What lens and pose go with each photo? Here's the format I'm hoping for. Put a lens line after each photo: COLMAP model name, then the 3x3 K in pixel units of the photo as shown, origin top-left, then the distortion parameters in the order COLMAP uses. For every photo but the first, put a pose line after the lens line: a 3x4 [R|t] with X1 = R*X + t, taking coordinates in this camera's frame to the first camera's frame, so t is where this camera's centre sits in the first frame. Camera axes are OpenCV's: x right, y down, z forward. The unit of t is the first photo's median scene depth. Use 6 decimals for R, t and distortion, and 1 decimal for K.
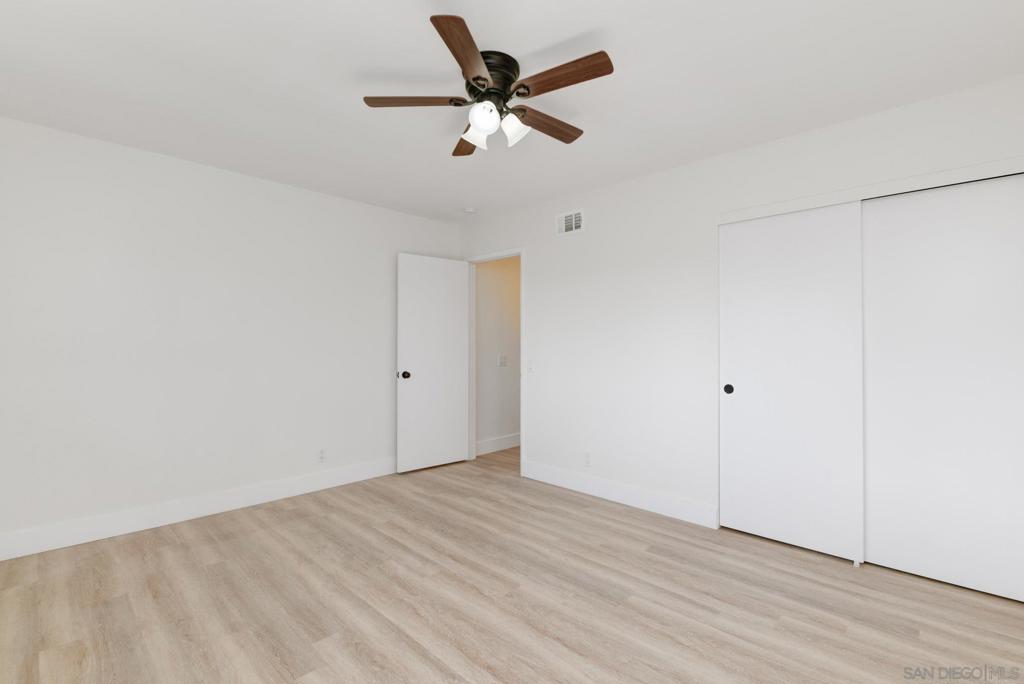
lens RADIAL K [[458.7, 0, 517.0], [0, 458.7, 333.4], [0, 0, 1]] dist [-0.003200, -0.001237]
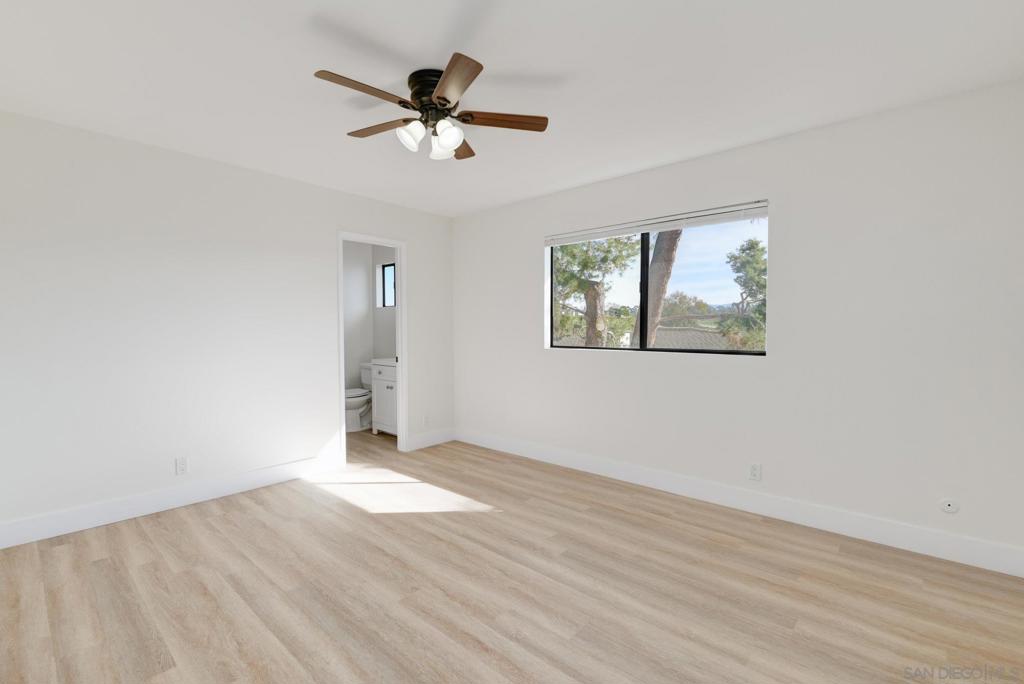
lens RADIAL K [[458.7, 0, 517.0], [0, 458.7, 333.4], [0, 0, 1]] dist [-0.003200, -0.001237]
pose [[-0.998463, -0.002305, -0.055366, -0.180229], [-0.001639, 0.999926, -0.012067, 0.034746], [0.055390, -0.011957, -0.998393, 1.998229]]
